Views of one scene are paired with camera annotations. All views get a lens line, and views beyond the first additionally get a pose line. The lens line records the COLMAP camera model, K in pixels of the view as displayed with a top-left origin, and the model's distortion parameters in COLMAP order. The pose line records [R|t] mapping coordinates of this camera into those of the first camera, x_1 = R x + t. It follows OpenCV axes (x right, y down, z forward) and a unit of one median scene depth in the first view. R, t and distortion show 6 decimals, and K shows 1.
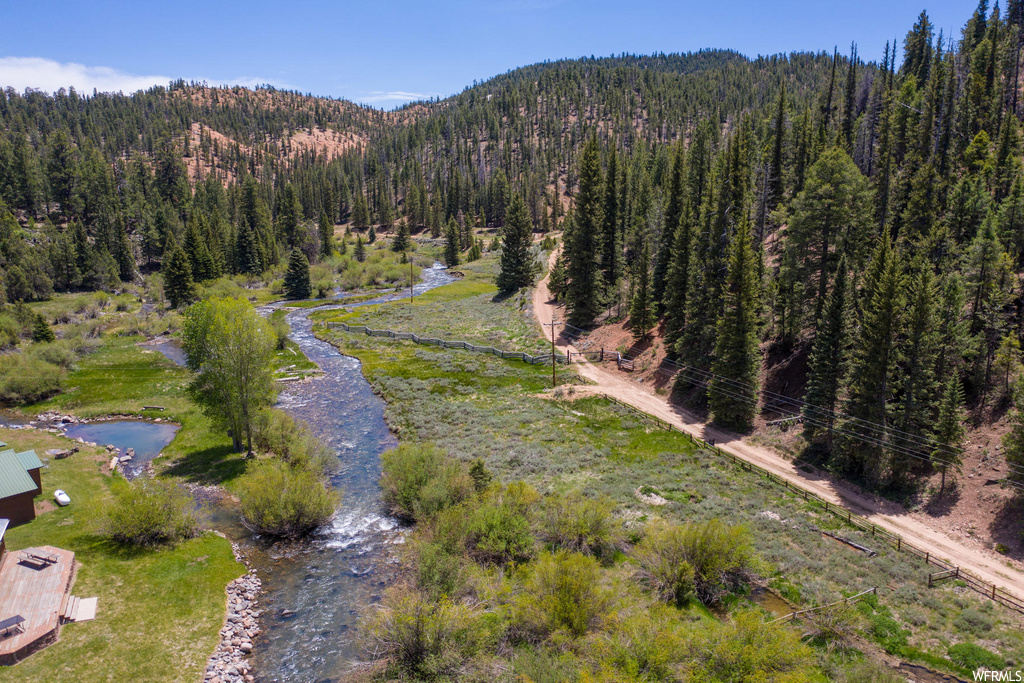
lens RADIAL K [[807.7, 0, 512.0], [0, 807.7, 341.5], [0, 0, 1]] dist [-0.008229, -0.004075]
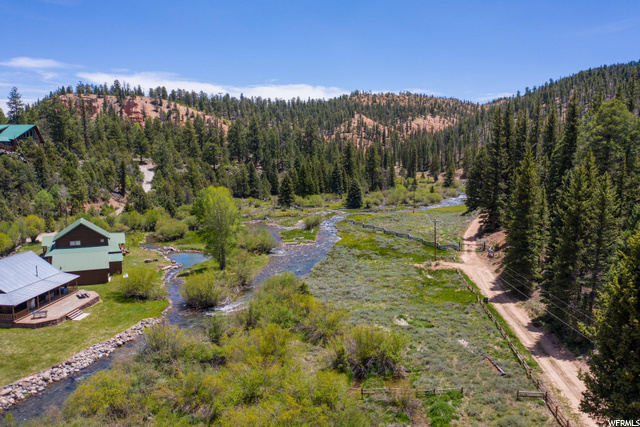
lens RADIAL K [[504.8, 0, 320.0], [0, 504.8, 213.5], [0, 0, 1]] dist [-0.008229, -0.004075]
pose [[0.888407, 0.059302, -0.455211, 0.192380], [-0.091262, 0.994644, -0.048533, 0.020204], [0.449894, 0.084661, 0.889060, 0.021189]]
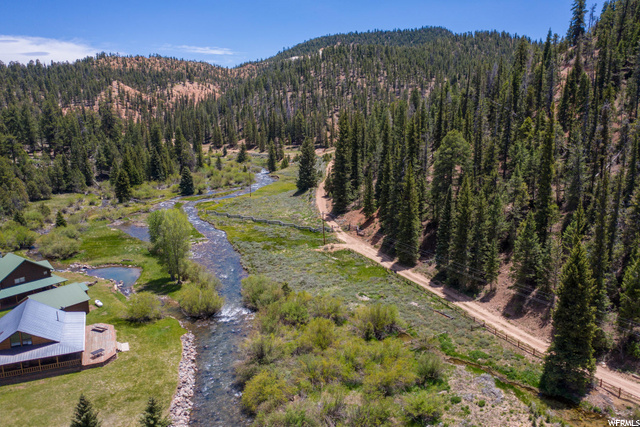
lens RADIAL K [[504.8, 0, 320.0], [0, 504.8, 213.5], [0, 0, 1]] dist [-0.008229, -0.004075]
pose [[0.999649, -0.019318, 0.018131, 0.013378], [0.019078, 0.999729, 0.013316, -0.024957], [-0.018383, -0.012966, 0.999747, -0.163739]]
